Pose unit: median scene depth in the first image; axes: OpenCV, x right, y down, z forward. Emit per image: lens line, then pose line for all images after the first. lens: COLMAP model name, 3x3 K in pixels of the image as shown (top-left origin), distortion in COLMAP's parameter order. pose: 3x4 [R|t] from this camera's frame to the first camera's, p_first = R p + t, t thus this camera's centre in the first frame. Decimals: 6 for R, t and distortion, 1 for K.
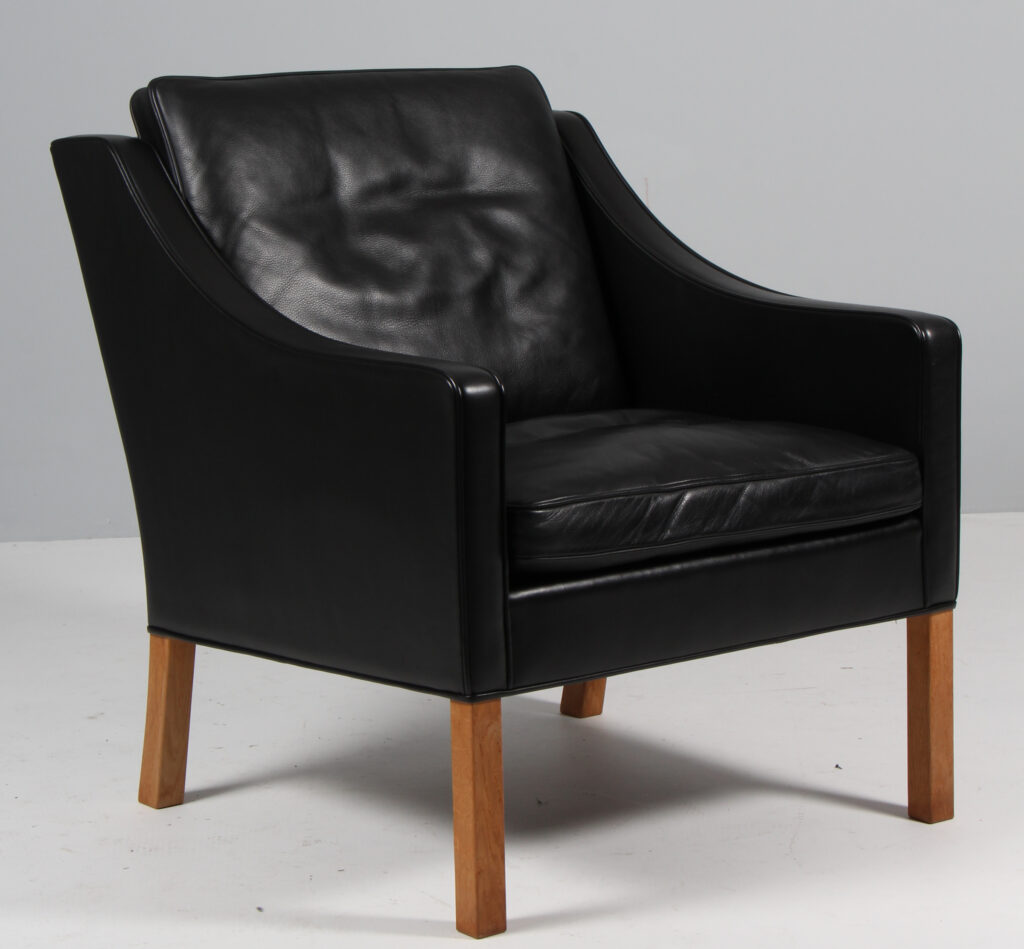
lens RADIAL K [[2960.2, 0, 501.8], [0, 2960.2, 477.9], [0, 0, 1]] dist [0.323291, 0.000000]
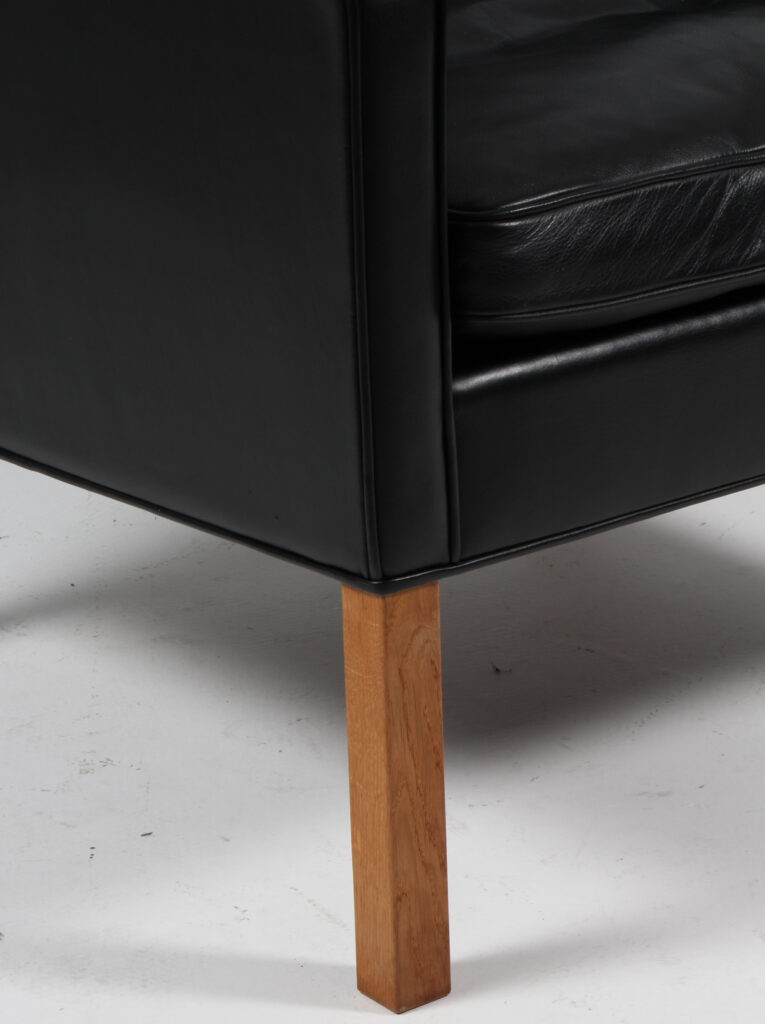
lens RADIAL K [[3629.8, 0, 381.7], [0, 3629.8, 564.6], [0, 0, 1]] dist [0.636265, 0.000000]
pose [[0.999960, -0.008351, -0.003097, -0.007774], [0.008786, 0.981942, 0.188979, -0.046650], [0.001463, -0.188998, 0.981976, 0.347803]]
